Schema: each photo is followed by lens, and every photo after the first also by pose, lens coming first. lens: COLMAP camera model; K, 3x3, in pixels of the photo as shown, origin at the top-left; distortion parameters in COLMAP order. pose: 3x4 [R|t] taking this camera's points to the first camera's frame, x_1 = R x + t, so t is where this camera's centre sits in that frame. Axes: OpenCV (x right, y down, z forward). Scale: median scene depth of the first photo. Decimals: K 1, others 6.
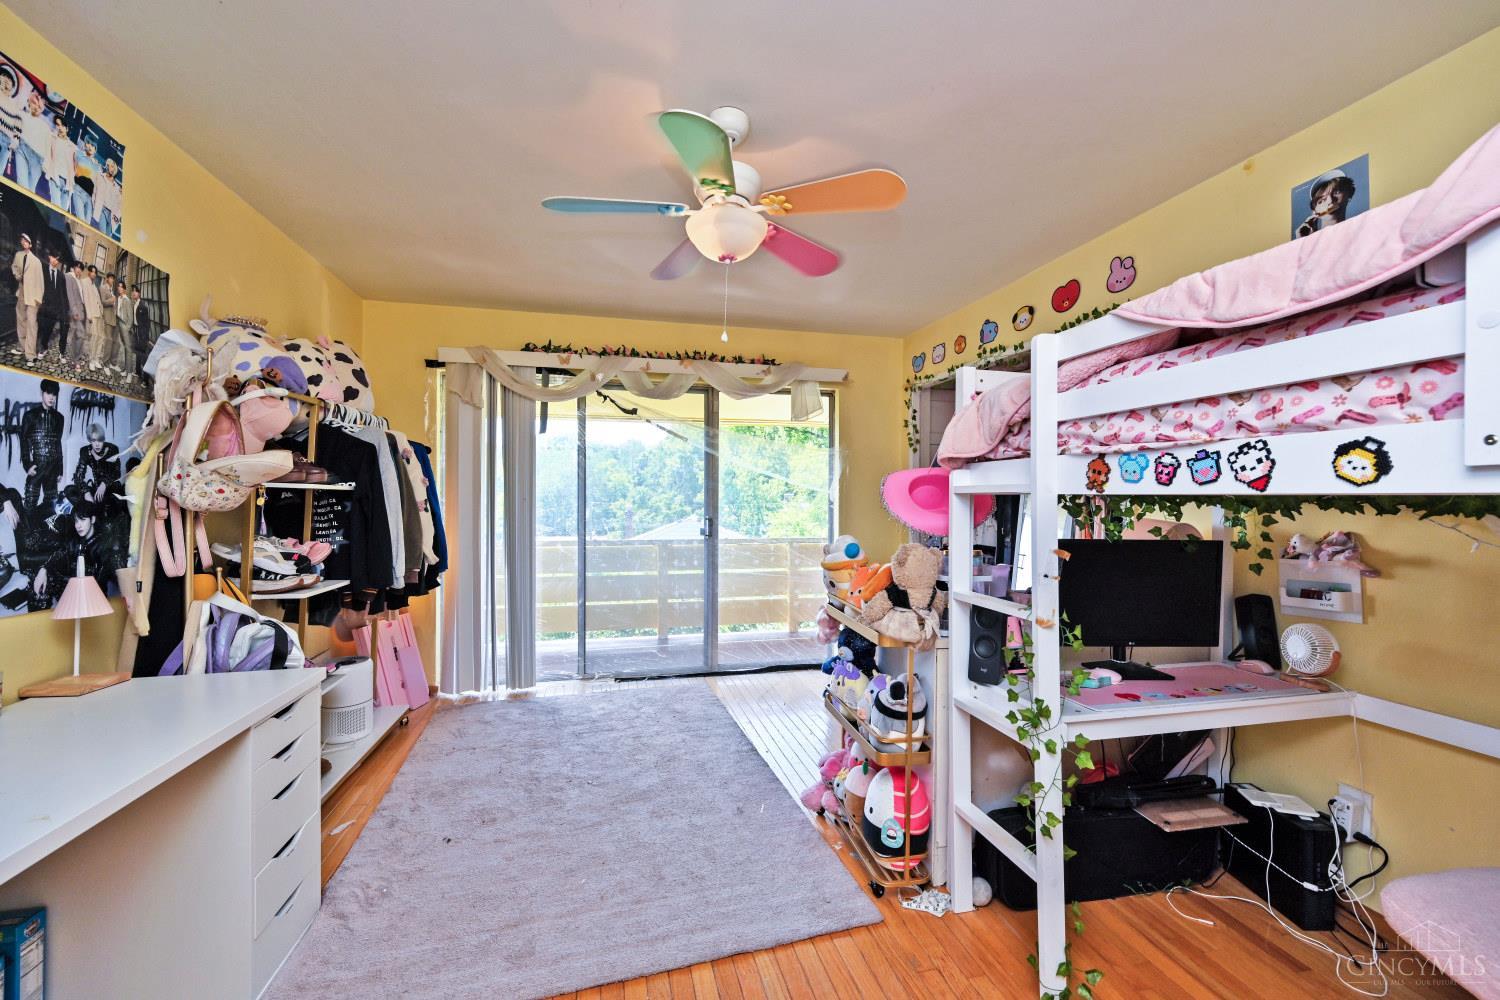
lens RADIAL K [[592.2, 0, 749.2], [0, 592.2, 495.4], [0, 0, 1]] dist [-0.000634, 0.000274]
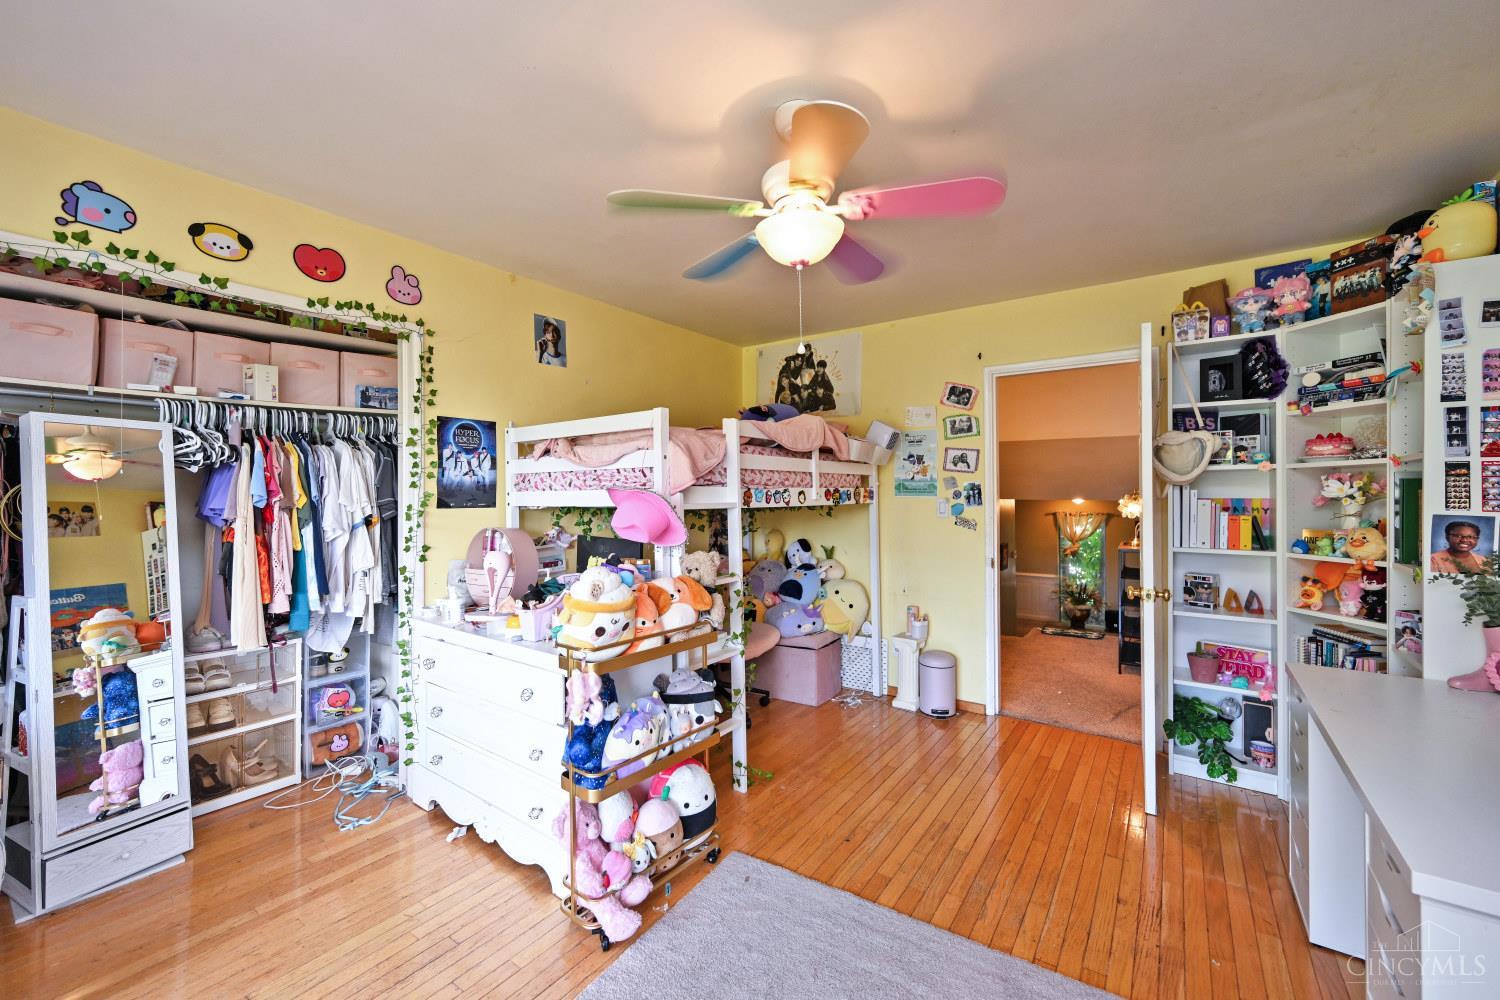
lens RADIAL K [[592.2, 0, 747.1], [0, 592.2, 500.3], [0, 0, 1]] dist [-0.000634, 0.000274]
pose [[-0.642519, -0.010100, 0.766203, -0.589133], [-0.001587, 0.999929, 0.011850, -0.031236], [-0.766268, 0.006398, -0.642489, 1.387129]]
